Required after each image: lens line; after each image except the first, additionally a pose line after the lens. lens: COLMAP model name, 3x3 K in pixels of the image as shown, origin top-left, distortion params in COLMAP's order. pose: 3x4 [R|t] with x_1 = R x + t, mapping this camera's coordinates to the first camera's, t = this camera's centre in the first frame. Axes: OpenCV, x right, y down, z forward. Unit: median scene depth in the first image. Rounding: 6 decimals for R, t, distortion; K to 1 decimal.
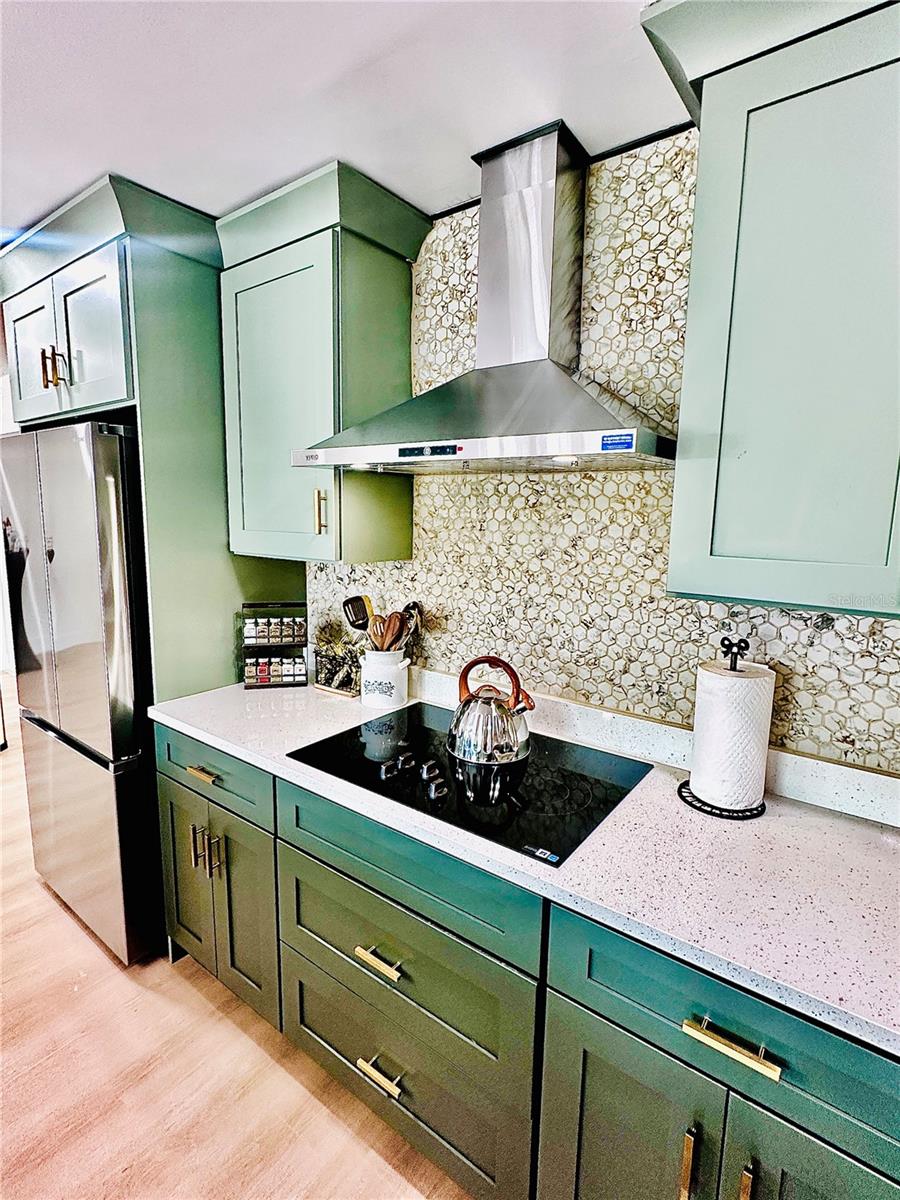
lens RADIAL K [[587.6, 0, 444.0], [0, 587.6, 599.3], [0, 0, 1]] dist [-0.000944, -0.000814]
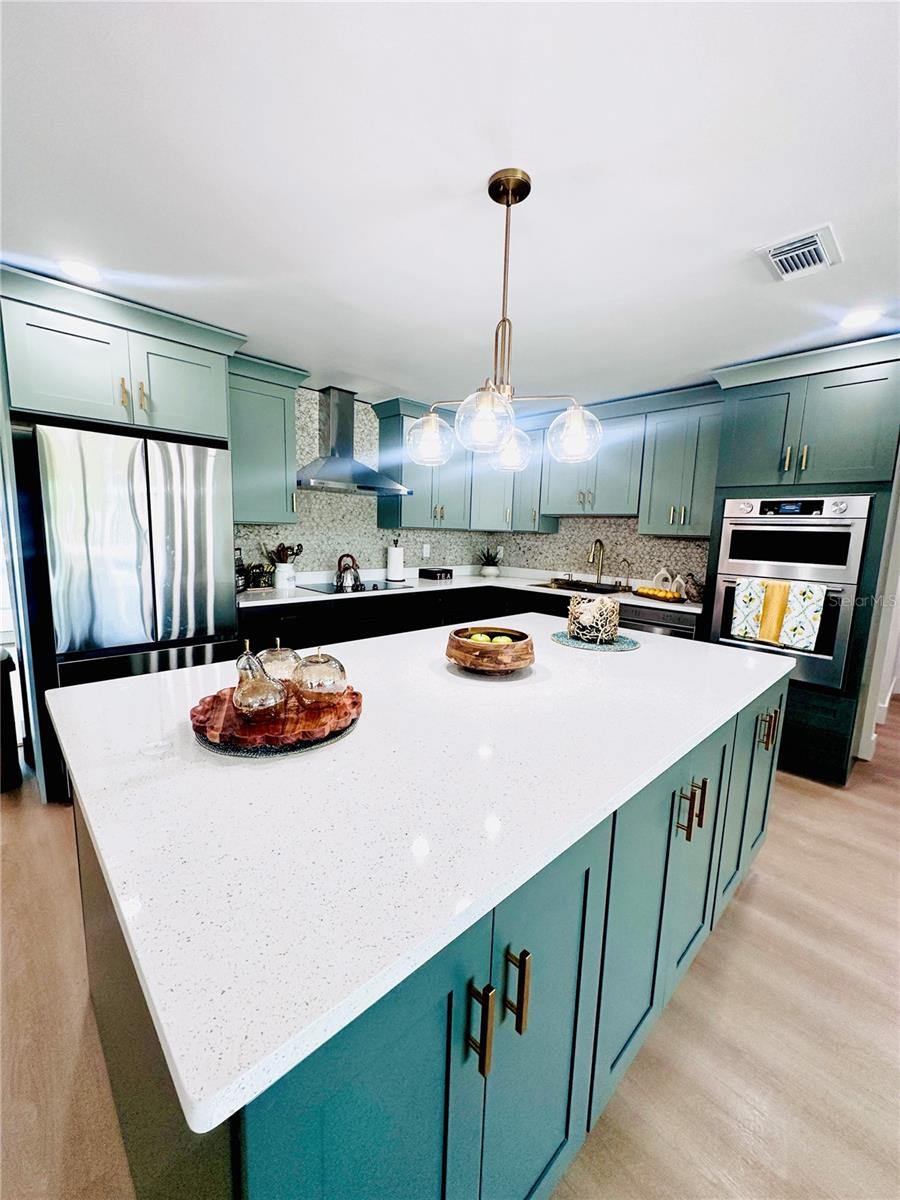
lens RADIAL K [[479.5, 0, 448.7], [0, 479.5, 601.8], [0, 0, 1]] dist [-0.004231, 0.001314]
pose [[0.160775, -0.161302, 0.973721, -2.196957], [0.116840, 0.982729, 0.143502, 0.045311], [-0.980051, 0.090698, 0.176845, 0.065463]]
